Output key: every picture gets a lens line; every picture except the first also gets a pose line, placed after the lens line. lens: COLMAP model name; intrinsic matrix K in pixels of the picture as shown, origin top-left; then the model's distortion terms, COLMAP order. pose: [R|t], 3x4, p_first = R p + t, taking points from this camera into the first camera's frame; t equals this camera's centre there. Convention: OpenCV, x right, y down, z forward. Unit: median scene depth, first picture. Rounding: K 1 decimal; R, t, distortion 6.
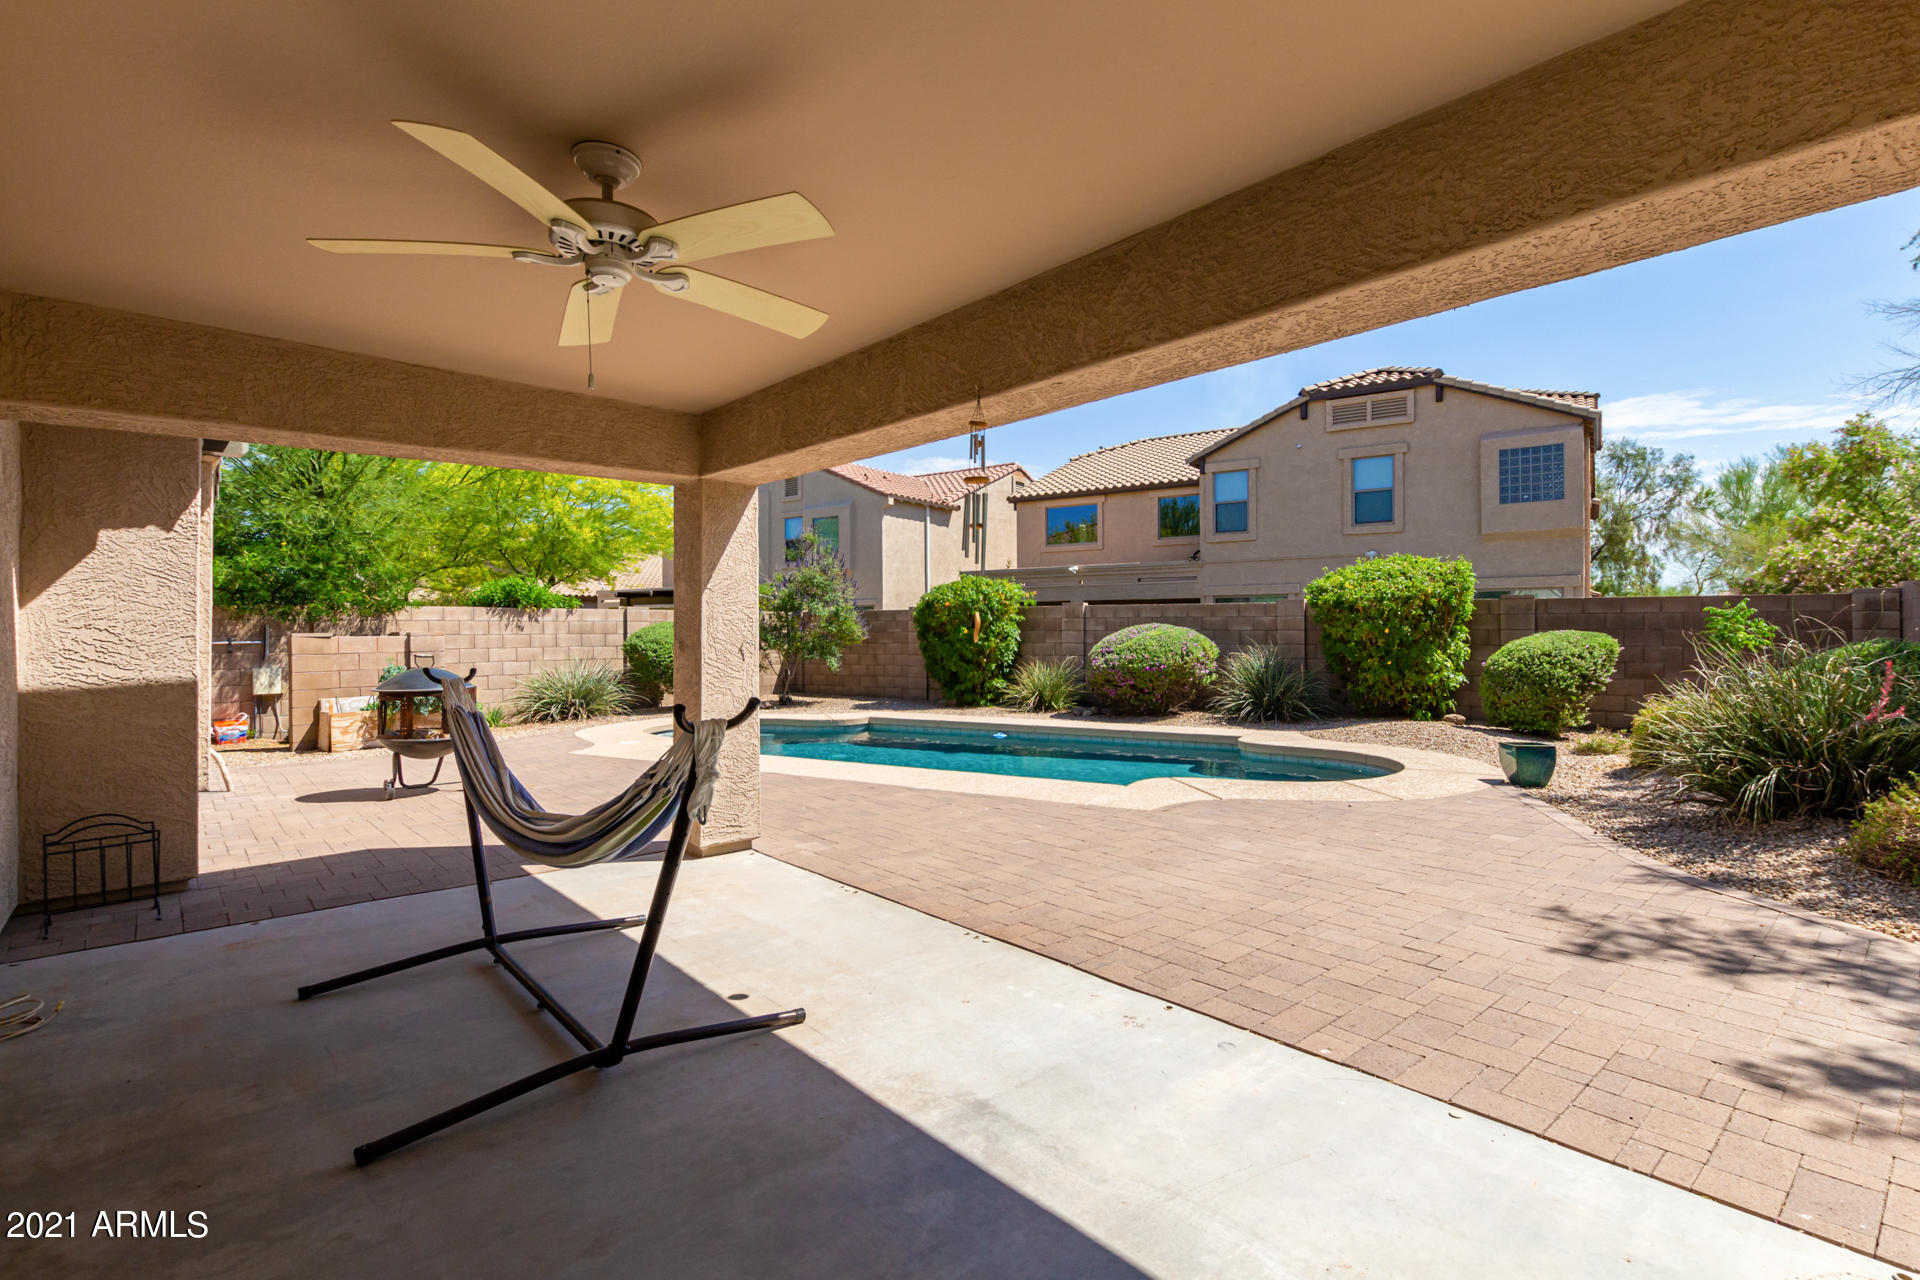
lens RADIAL K [[896.7, 0, 1006.9], [0, 896.7, 633.2], [0, 0, 1]] dist [0.000526, -0.000084]
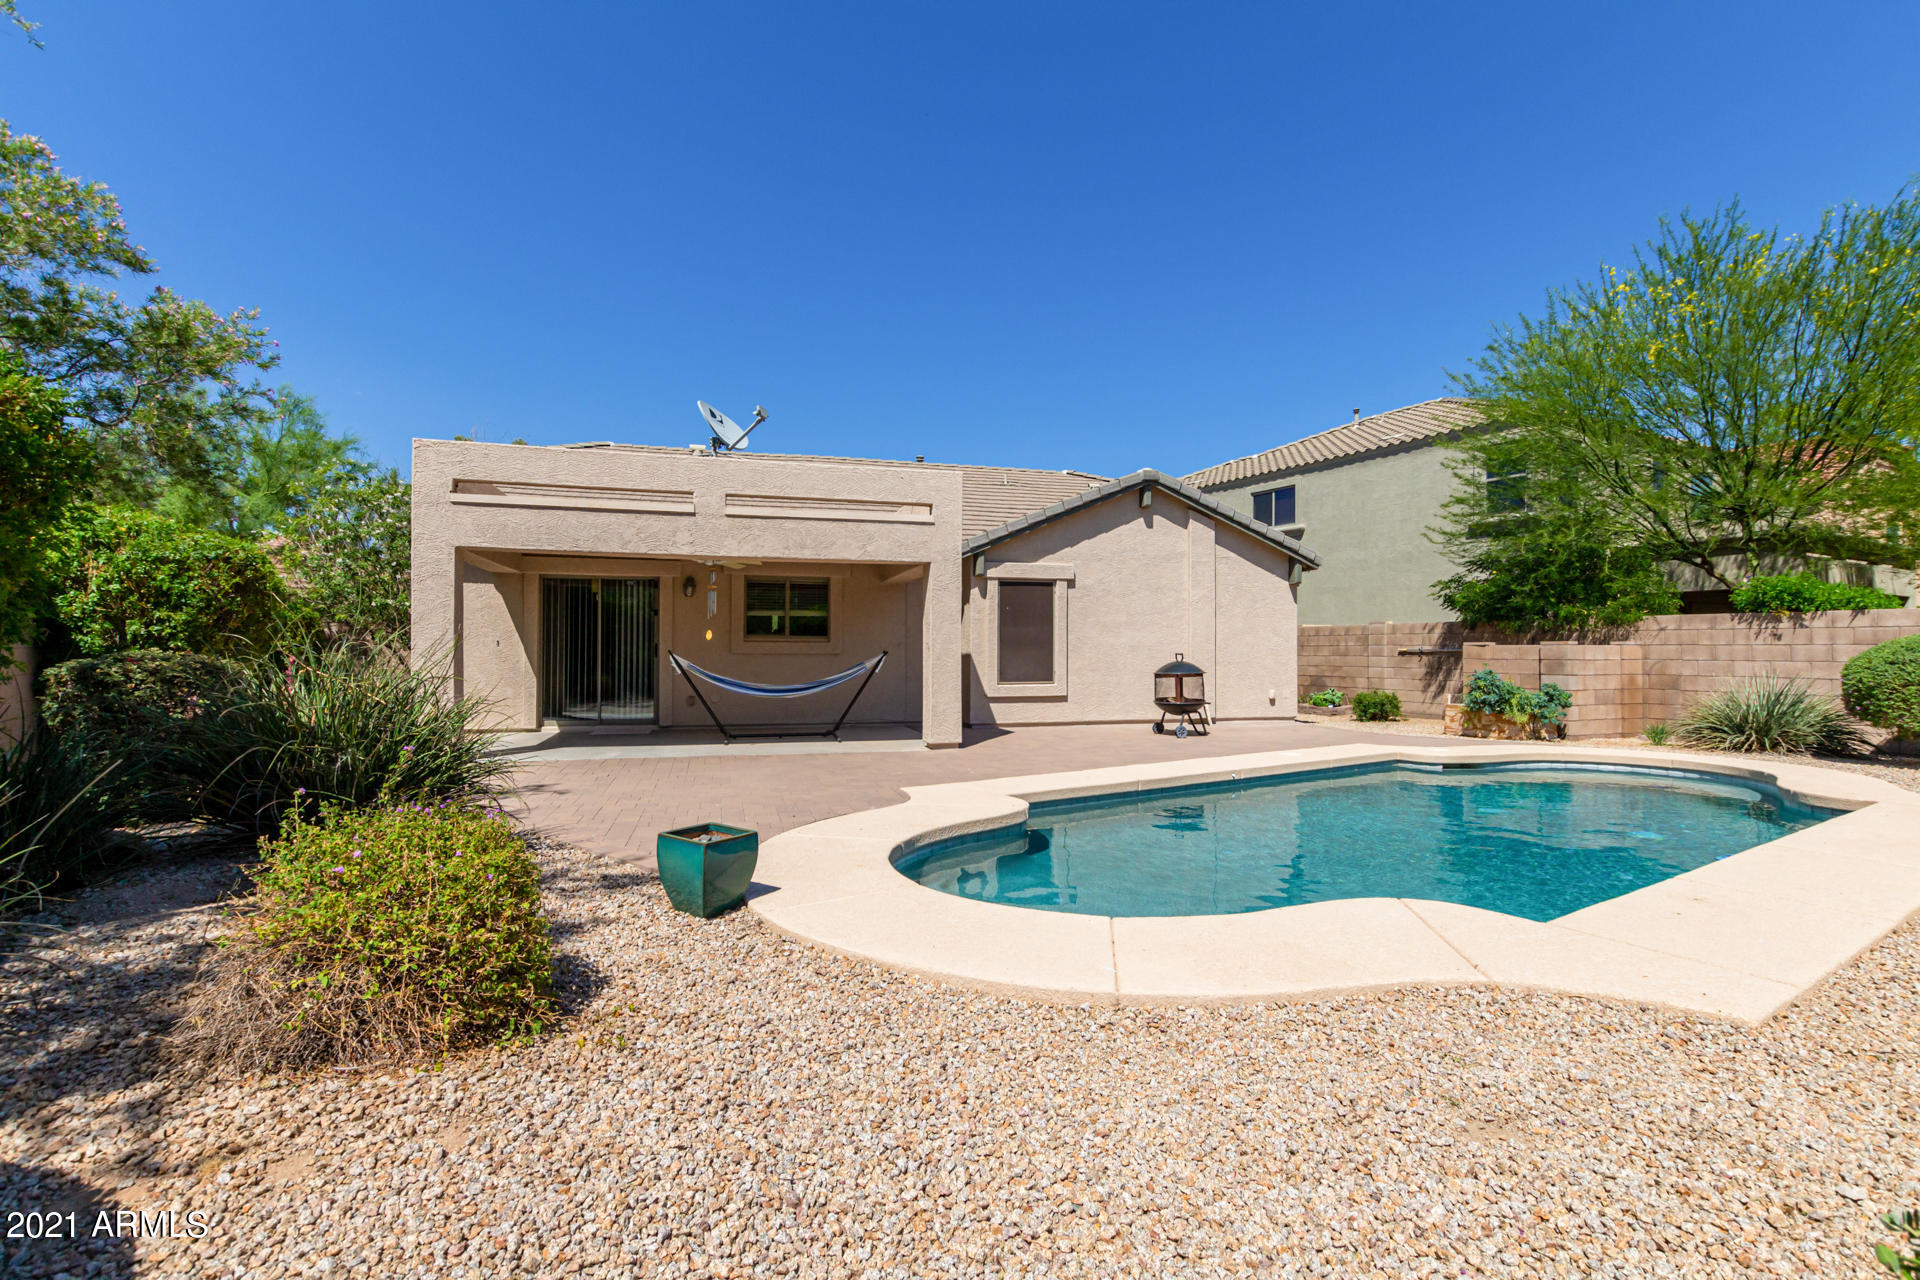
lens RADIAL K [[876.2, 0, 968.3], [0, 876.2, 643.8], [0, 0, 1]] dist [0.001178, -0.000456]
pose [[-0.444534, -0.001607, -0.895761, 0.339791], [-0.006053, 0.999981, 0.001209, 0.002529], [0.895742, 0.005959, -0.444535, 0.480201]]
